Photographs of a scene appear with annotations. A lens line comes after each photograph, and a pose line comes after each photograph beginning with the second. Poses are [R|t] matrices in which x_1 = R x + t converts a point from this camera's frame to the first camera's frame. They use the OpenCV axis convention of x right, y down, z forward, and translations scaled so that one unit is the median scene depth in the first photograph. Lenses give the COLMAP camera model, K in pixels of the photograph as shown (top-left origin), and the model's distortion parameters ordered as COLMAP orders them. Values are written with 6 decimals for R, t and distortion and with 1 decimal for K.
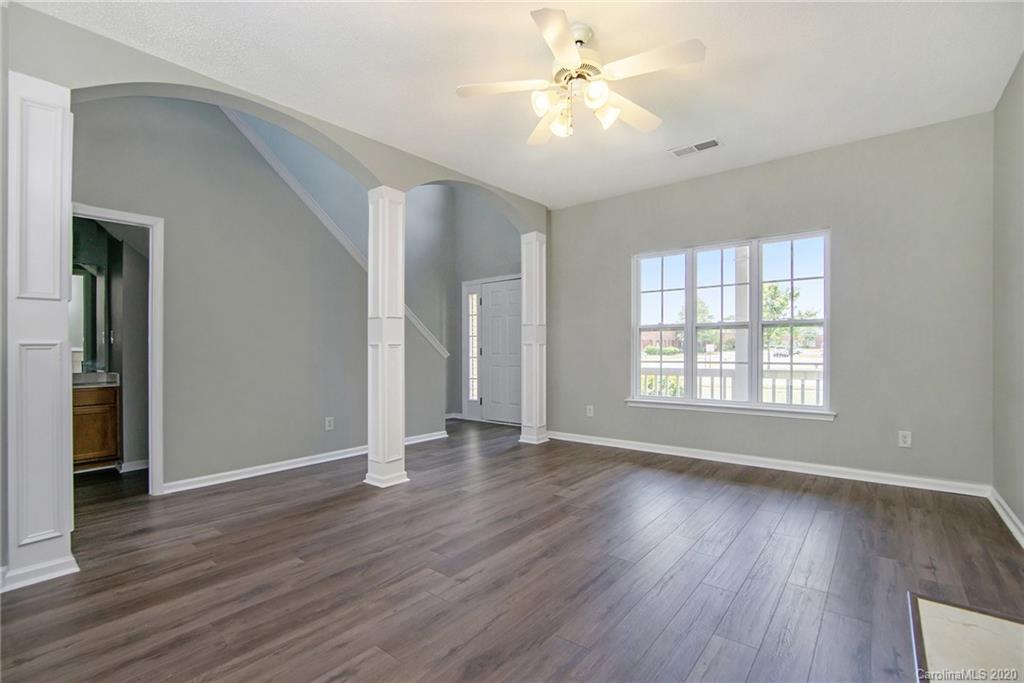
lens RADIAL K [[469.5, 0, 509.4], [0, 469.5, 364.4], [0, 0, 1]] dist [-0.031430, 0.000479]
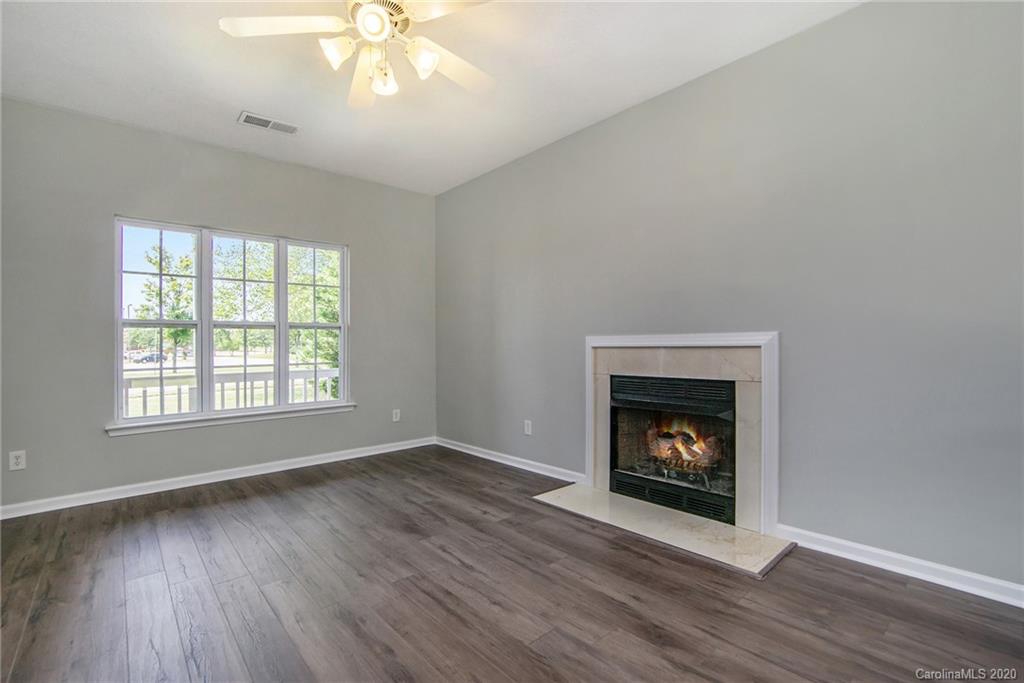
lens RADIAL K [[461.2, 0, 514.2], [0, 461.2, 339.6], [0, 0, 1]] dist [-0.000004, -0.000362]
pose [[0.159572, 0.018579, 0.987011, -0.435347], [0.047619, 0.998514, -0.026494, -0.007469], [-0.986037, 0.051228, 0.158451, 0.437347]]
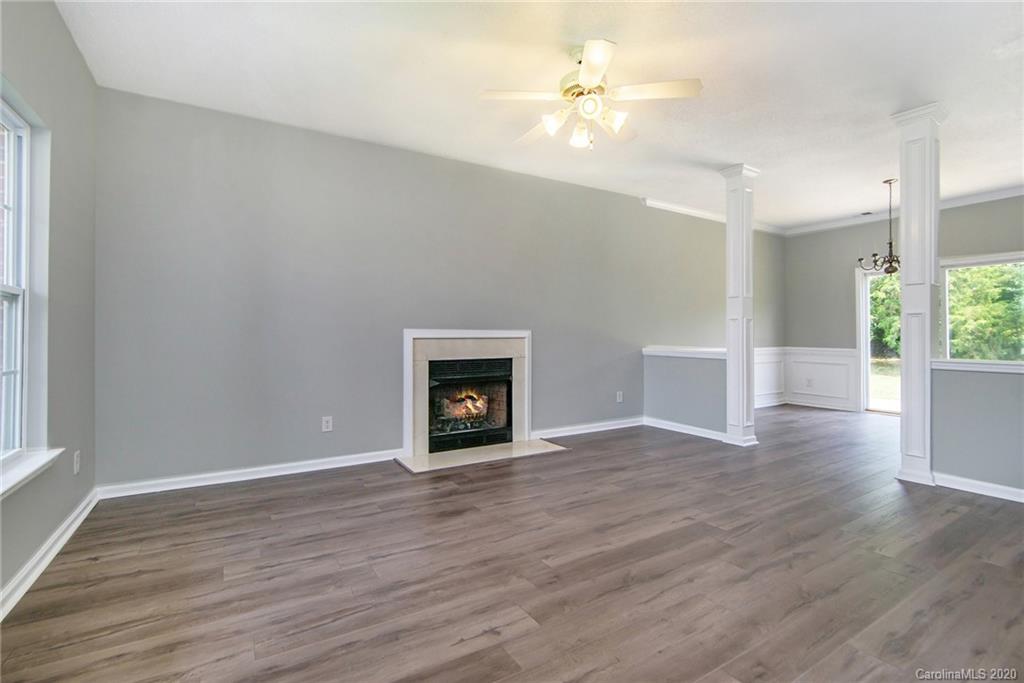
lens RADIAL K [[455.4, 0, 494.7], [0, 455.4, 334.1], [0, 0, 1]] dist [-0.023682, 0.000059]
pose [[-0.934956, 0.015673, 0.354418, -0.032435], [0.026096, 0.999356, 0.024649, -0.044454], [-0.353804, 0.032295, -0.934762, 1.460965]]
